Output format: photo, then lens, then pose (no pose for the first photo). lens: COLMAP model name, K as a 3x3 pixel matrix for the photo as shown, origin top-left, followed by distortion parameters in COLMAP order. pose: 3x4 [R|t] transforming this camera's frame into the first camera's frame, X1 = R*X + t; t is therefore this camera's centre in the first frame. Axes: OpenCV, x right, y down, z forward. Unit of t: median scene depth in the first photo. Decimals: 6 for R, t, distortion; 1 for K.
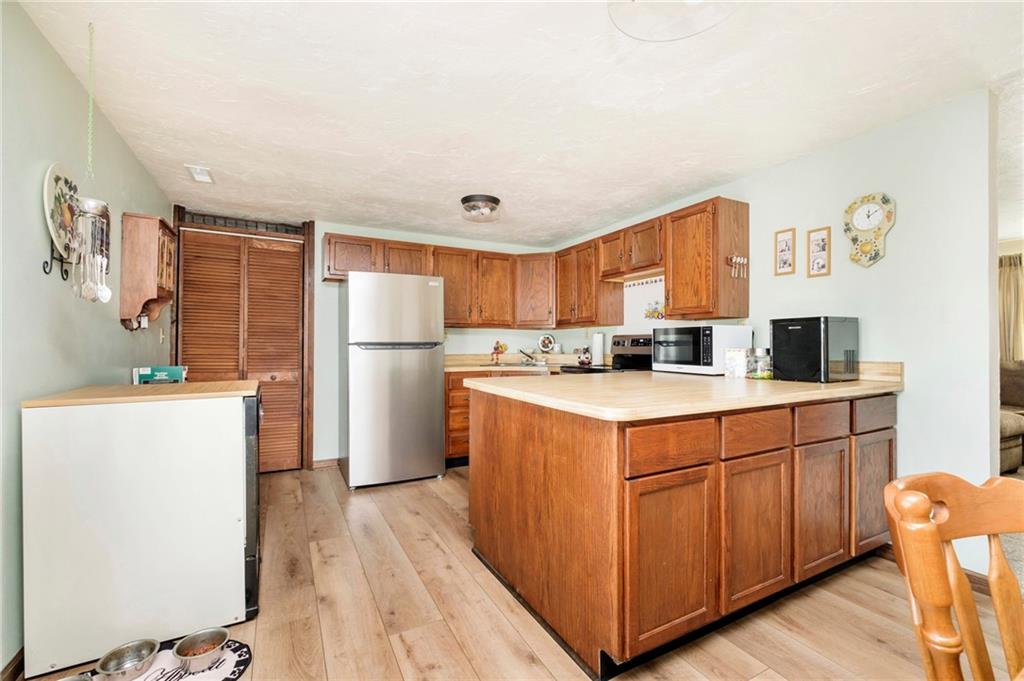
lens RADIAL K [[448.2, 0, 517.2], [0, 448.2, 345.7], [0, 0, 1]] dist [0.005141, 0.001066]
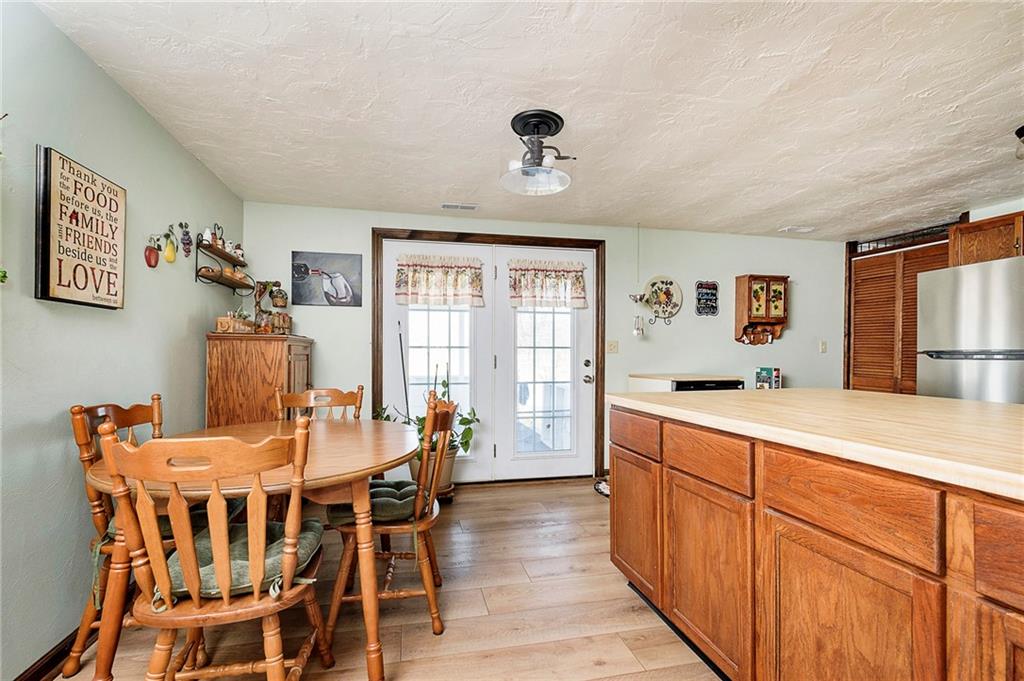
lens RADIAL K [[448.2, 0, 512.1], [0, 448.2, 346.6], [0, 0, 1]] dist [0.005141, 0.001066]
pose [[-0.252484, -0.014249, -0.967496, 1.040693], [-0.005523, 0.999896, -0.013285, 0.000064], [0.967585, 0.001990, -0.252537, 0.618081]]
